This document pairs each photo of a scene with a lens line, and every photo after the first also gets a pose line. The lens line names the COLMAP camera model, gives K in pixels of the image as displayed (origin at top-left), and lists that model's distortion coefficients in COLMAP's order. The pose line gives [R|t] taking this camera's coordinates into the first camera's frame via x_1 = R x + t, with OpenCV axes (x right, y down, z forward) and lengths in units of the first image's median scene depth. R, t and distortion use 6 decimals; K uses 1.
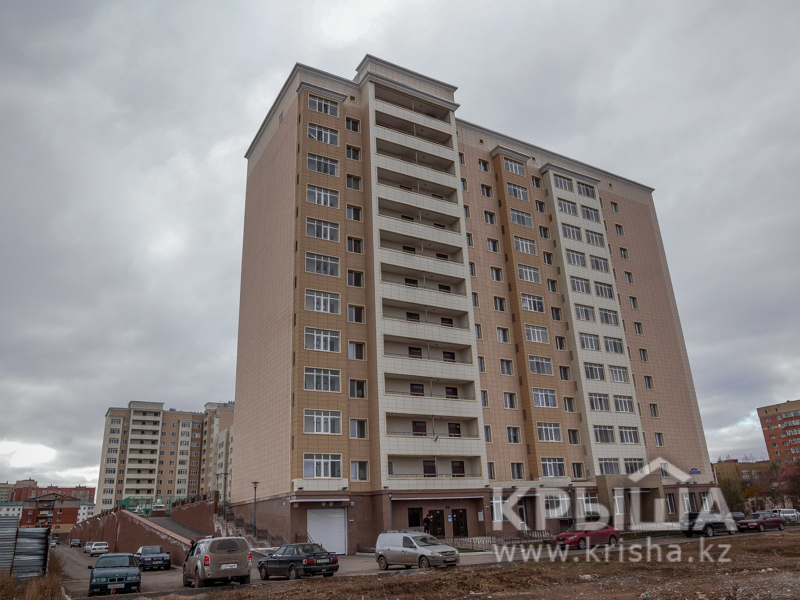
lens RADIAL K [[603.0, 0, 411.6], [0, 603.0, 301.5], [0, 0, 1]] dist [-0.061796, 0.035543]
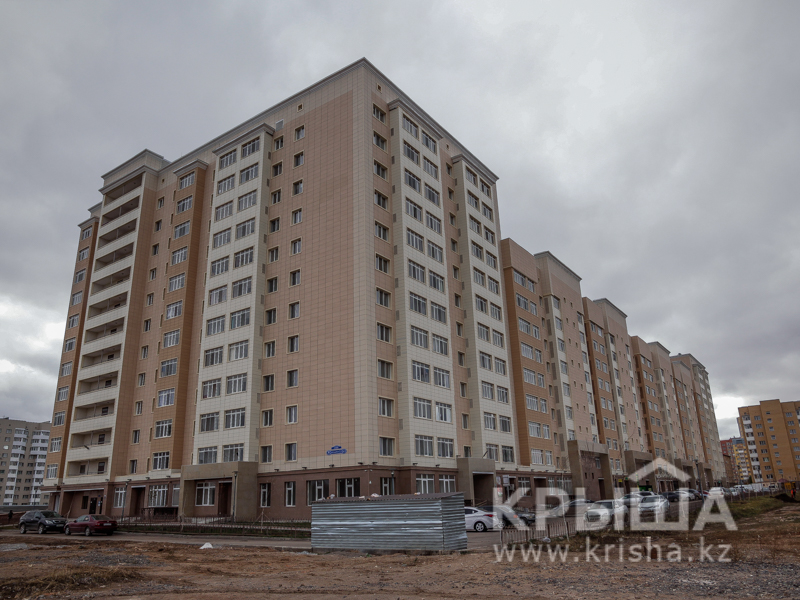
lens RADIAL K [[603.0, 0, 411.6], [0, 603.0, 301.5], [0, 0, 1]] dist [-0.061796, 0.035543]
pose [[0.413500, -0.257797, -0.873246, 1.356652], [0.327243, 0.937073, -0.121683, 0.266619], [0.849664, -0.235448, 0.471842, 0.879974]]
